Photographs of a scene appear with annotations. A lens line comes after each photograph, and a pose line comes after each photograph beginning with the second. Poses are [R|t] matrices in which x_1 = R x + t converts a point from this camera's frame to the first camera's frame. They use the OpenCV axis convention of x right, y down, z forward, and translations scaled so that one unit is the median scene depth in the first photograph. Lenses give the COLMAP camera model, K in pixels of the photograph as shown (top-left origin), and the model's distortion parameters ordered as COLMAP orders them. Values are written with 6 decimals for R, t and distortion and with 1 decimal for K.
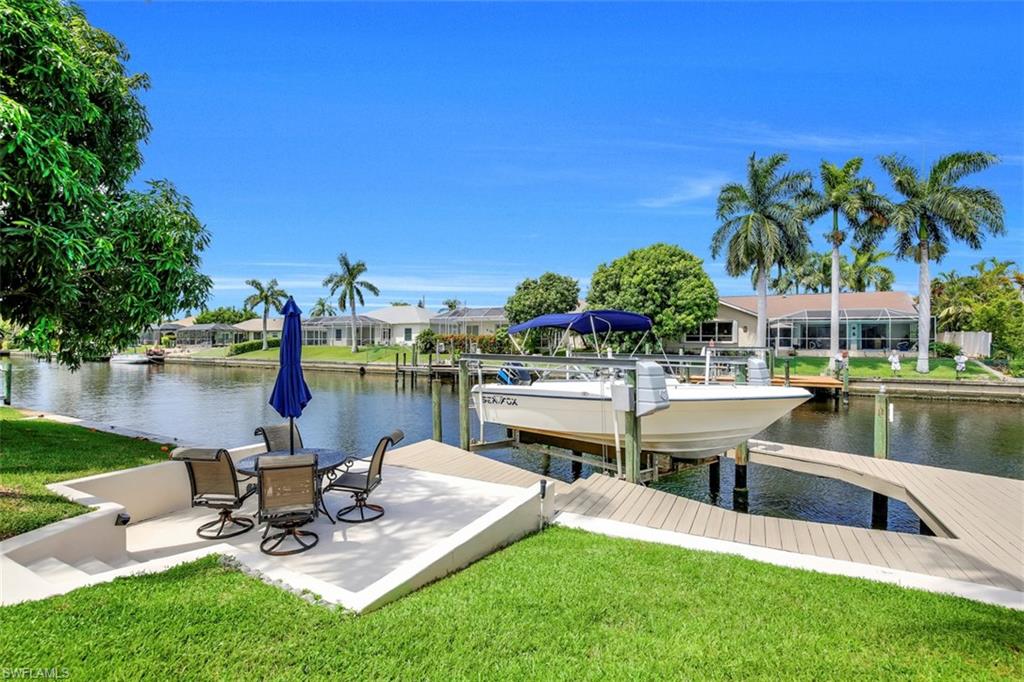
lens RADIAL K [[470.2, 0, 521.2], [0, 470.2, 343.6], [0, 0, 1]] dist [-0.032494, 0.003377]
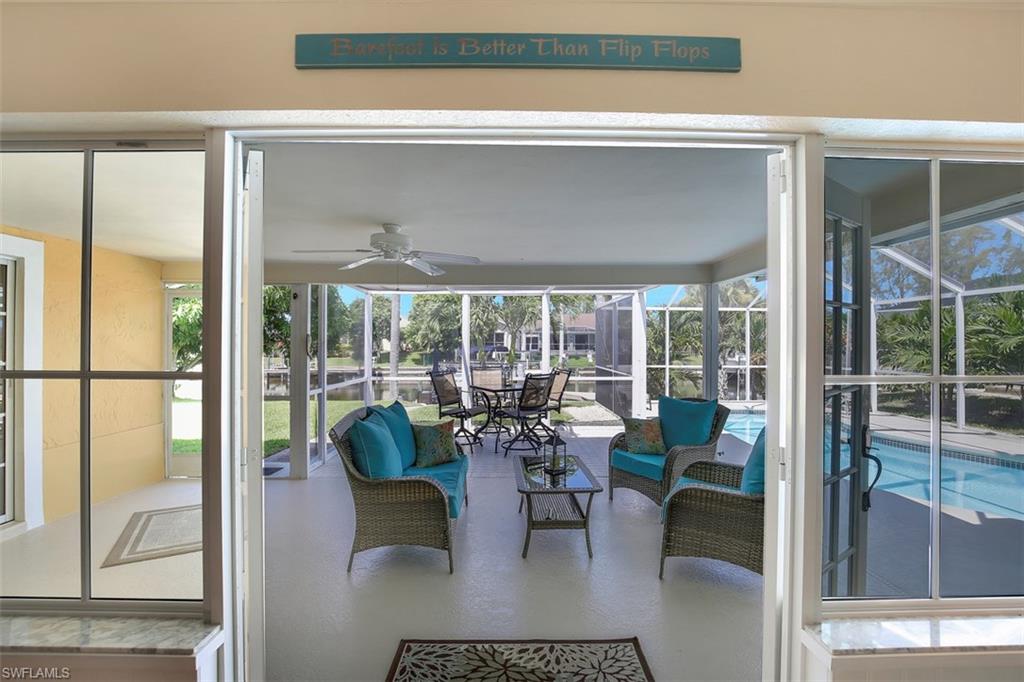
lens RADIAL K [[470.2, 0, 514.8], [0, 470.2, 338.2], [0, 0, 1]] dist [-0.032494, 0.003377]
pose [[0.875058, -0.000059, 0.484018, -0.274004], [0.005792, 0.999930, -0.010349, -0.014054], [-0.483983, 0.011859, 0.874997, -0.376006]]
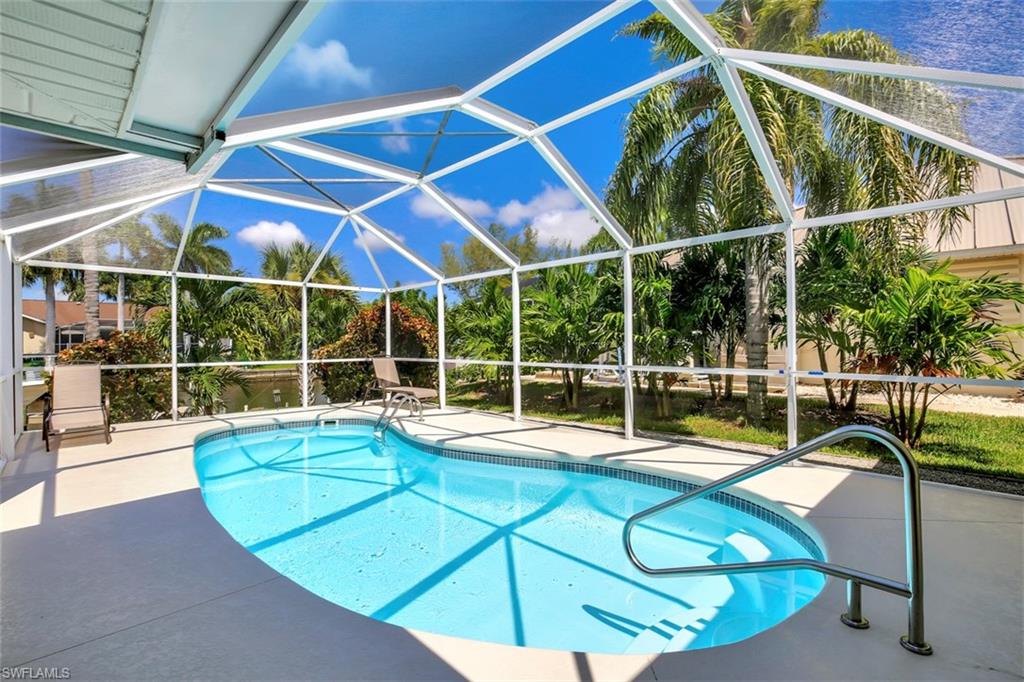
lens RADIAL K [[470.2, 0, 517.4], [0, 470.2, 340.0], [0, 0, 1]] dist [-0.032494, 0.003377]
pose [[0.303435, -0.003150, 0.952847, -0.159975], [0.014040, 0.999901, -0.001166, -0.005220], [-0.952749, 0.013732, 0.303449, -0.345932]]
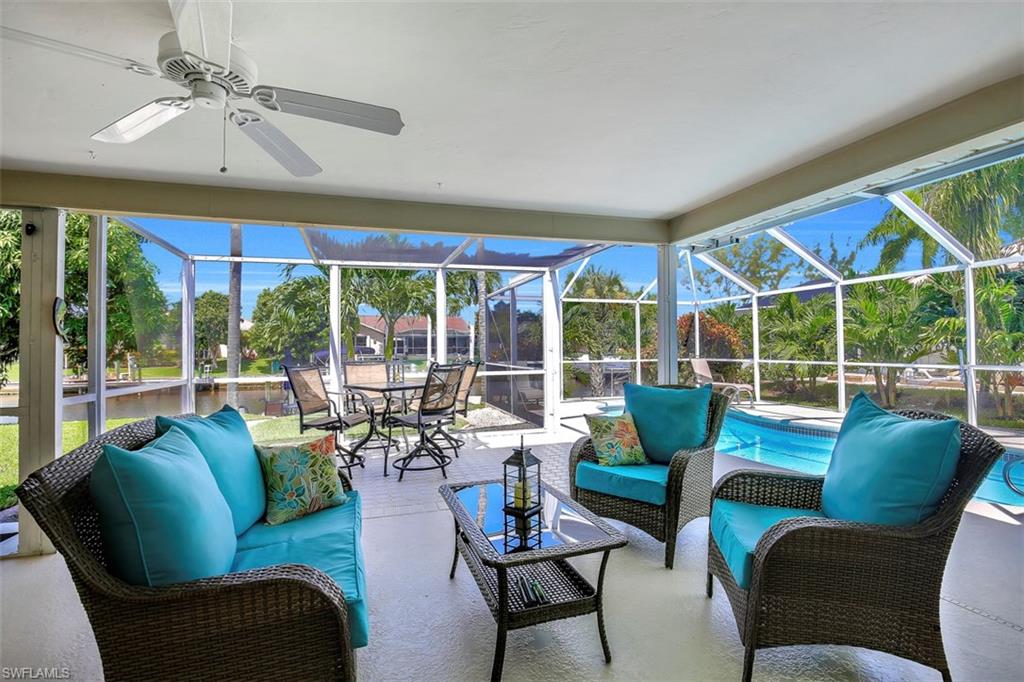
lens RADIAL K [[470.2, 0, 512.9], [0, 470.2, 337.7], [0, 0, 1]] dist [-0.032494, 0.003377]
pose [[0.702500, 0.002012, 0.711681, -0.259939], [0.017878, 0.999631, -0.020473, -0.006592], [-0.711459, 0.027106, 0.702205, -0.329052]]
